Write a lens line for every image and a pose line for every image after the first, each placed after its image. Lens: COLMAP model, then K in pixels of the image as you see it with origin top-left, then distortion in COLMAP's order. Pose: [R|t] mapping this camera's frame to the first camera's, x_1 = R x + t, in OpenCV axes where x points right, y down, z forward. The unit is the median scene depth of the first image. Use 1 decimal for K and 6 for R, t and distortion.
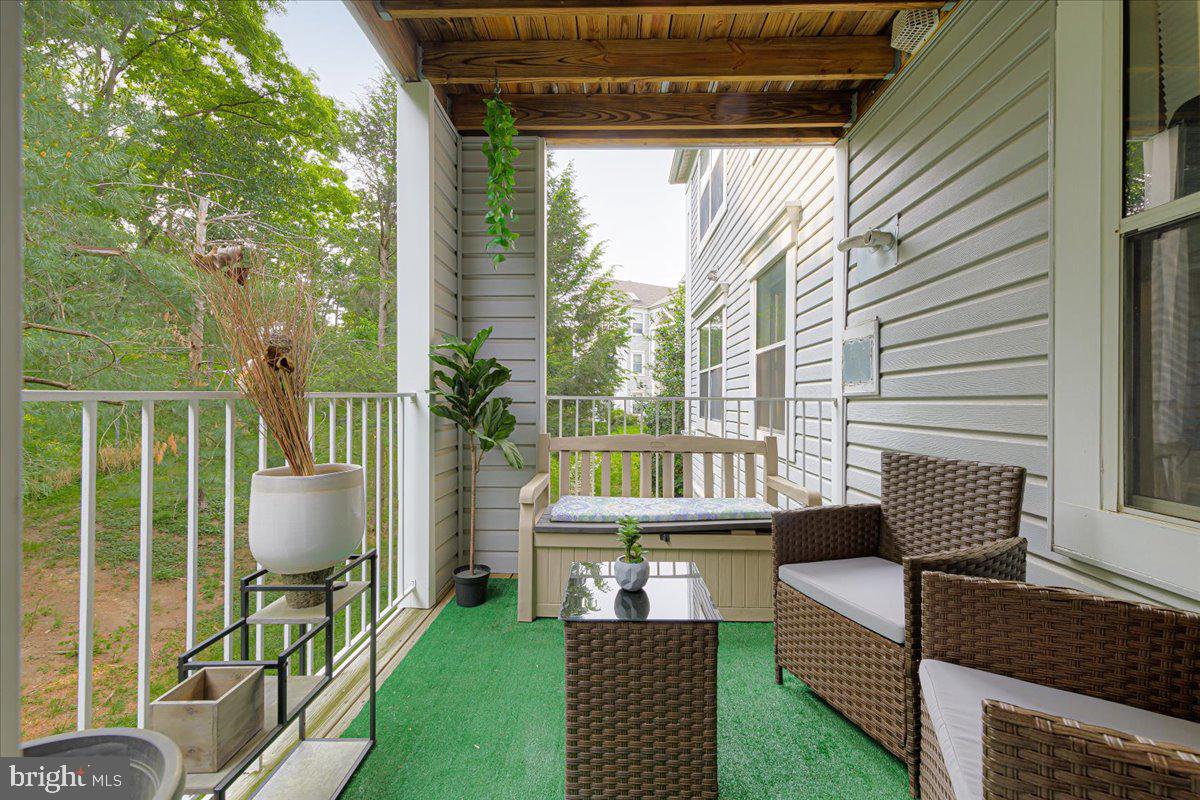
lens RADIAL K [[494.8, 0, 602.4], [0, 494.8, 398.2], [0, 0, 1]] dist [0.000547, 0.000040]
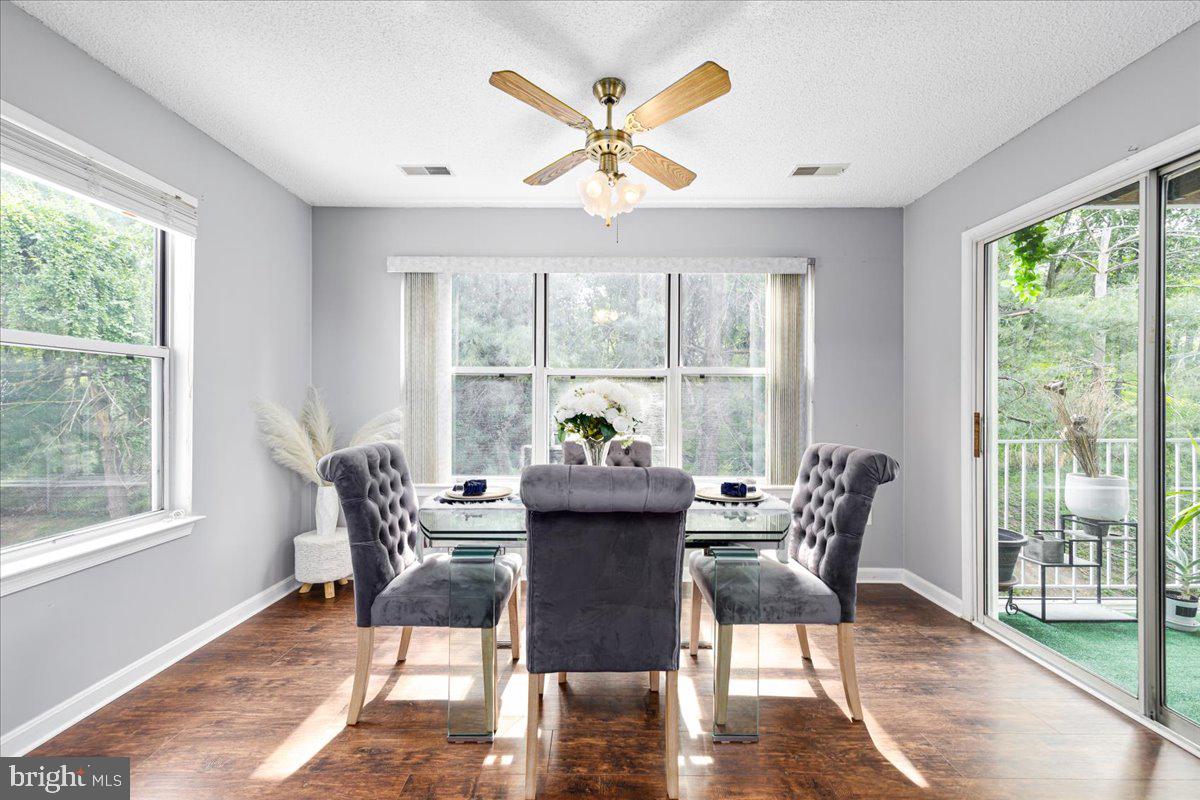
lens RADIAL K [[494.8, 0, 600.6], [0, 494.8, 399.4], [0, 0, 1]] dist [0.000547, 0.000040]
pose [[0.037038, -0.012144, -0.999240, 1.647939], [0.005347, 0.999914, -0.011954, -0.193476], [0.999300, -0.004900, 0.037100, -1.396256]]
